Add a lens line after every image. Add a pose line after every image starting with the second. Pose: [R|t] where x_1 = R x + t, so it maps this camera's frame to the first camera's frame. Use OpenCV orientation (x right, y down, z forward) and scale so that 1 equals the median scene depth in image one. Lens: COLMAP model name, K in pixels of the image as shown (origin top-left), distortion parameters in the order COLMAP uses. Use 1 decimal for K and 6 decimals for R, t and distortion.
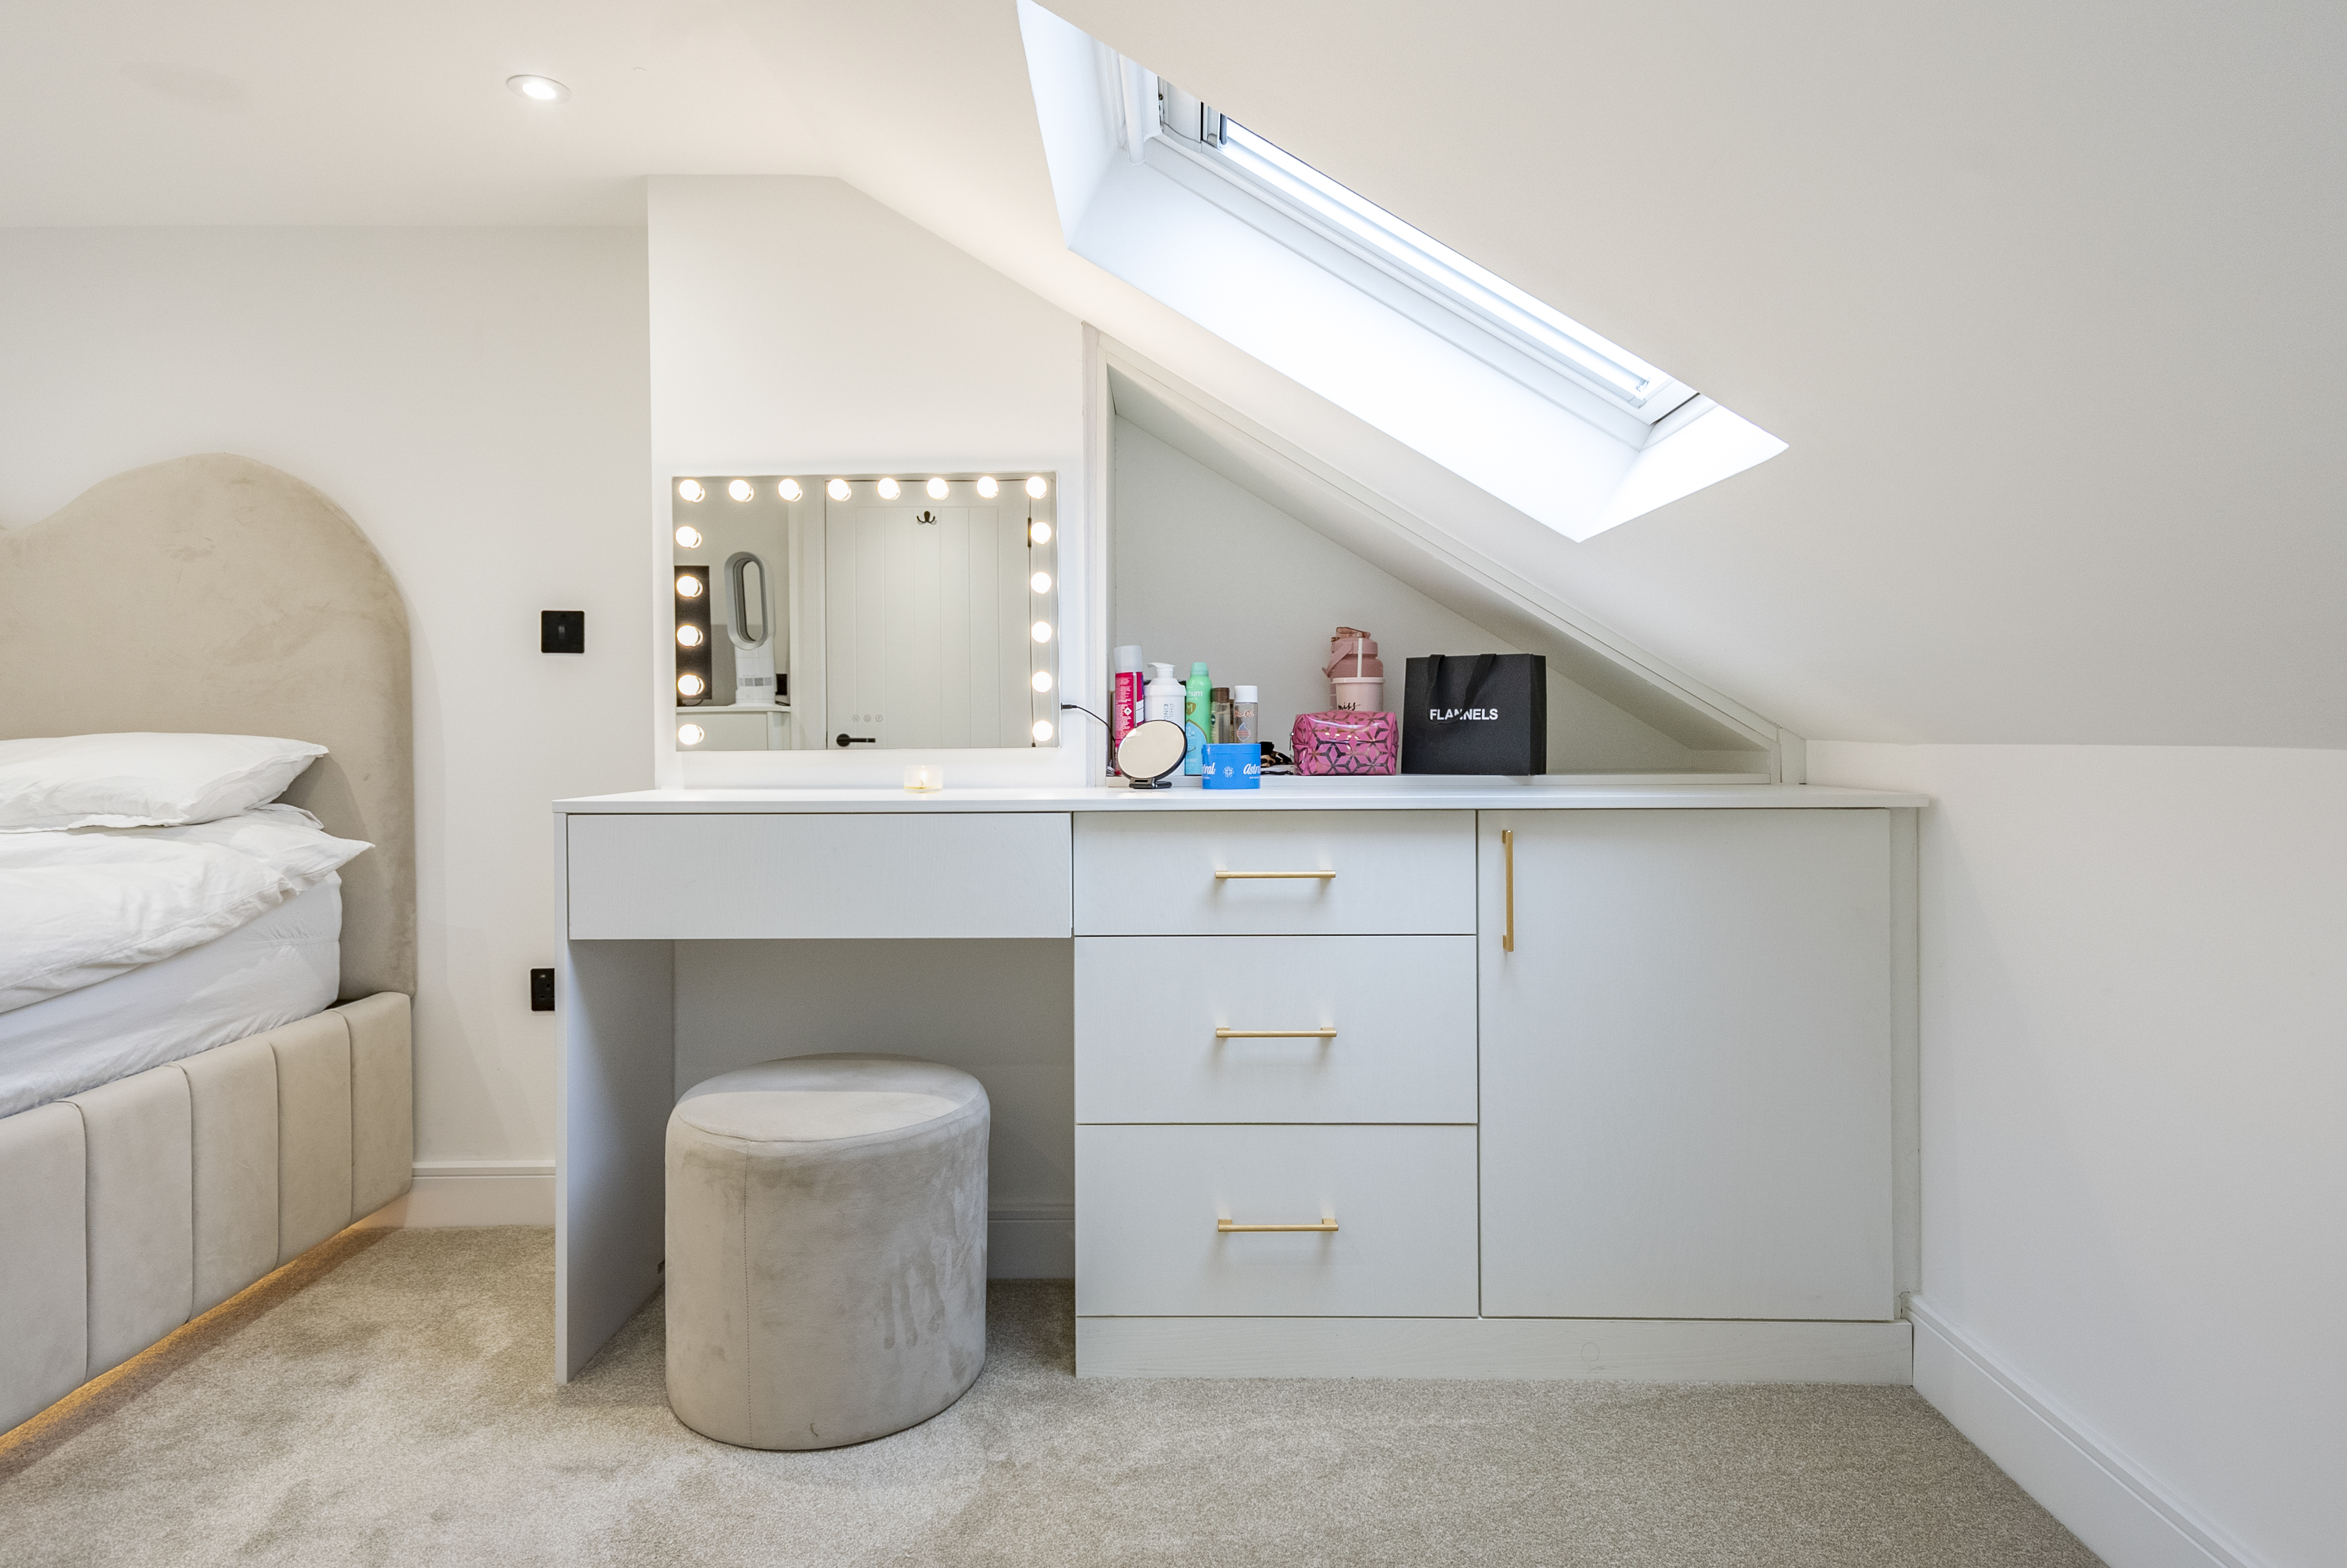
lens RADIAL K [[1359.7, 0, 1173.5], [0, 1359.7, 784.0], [0, 0, 1]] dist [0.017075, 0.002225]
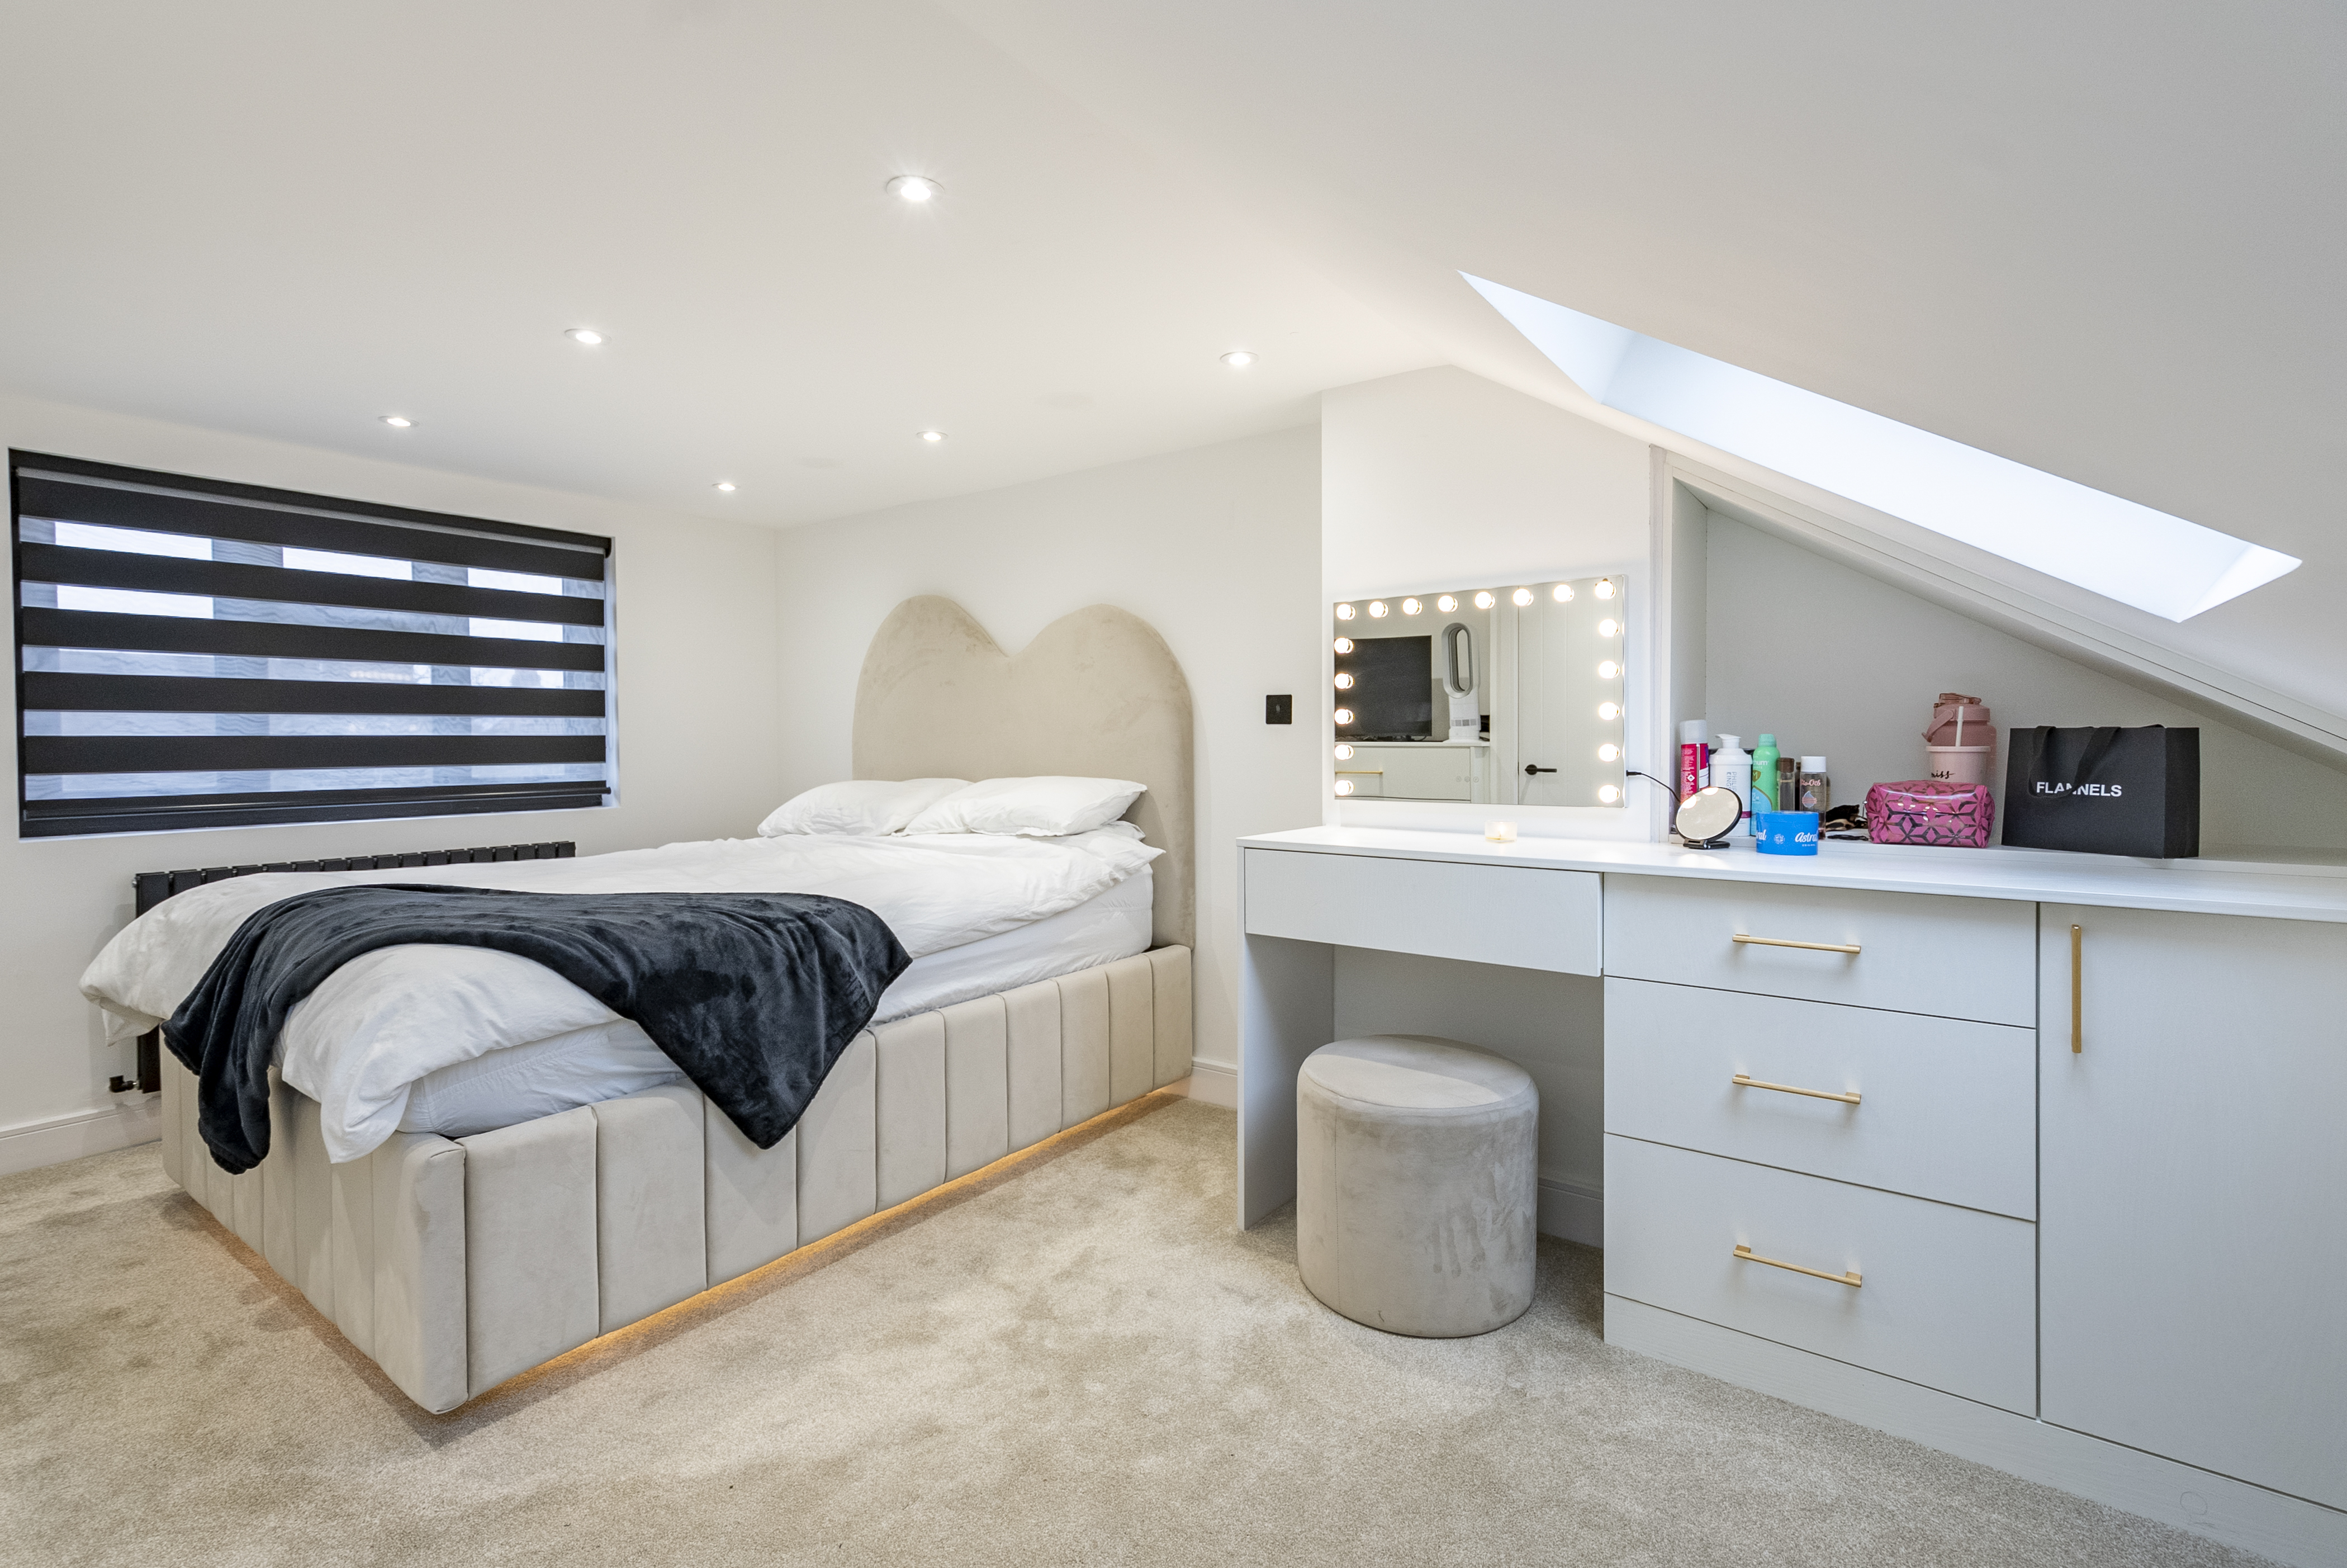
lens RADIAL K [[1090.3, 0, 1158.1], [0, 1090.3, 790.4], [0, 0, 1]] dist [0.003184, 0.001440]
pose [[0.801593, 0.028375, -0.597197, 0.158954], [-0.019458, 0.999582, 0.021376, -0.055474], [0.597554, -0.005514, 0.801810, 0.003393]]
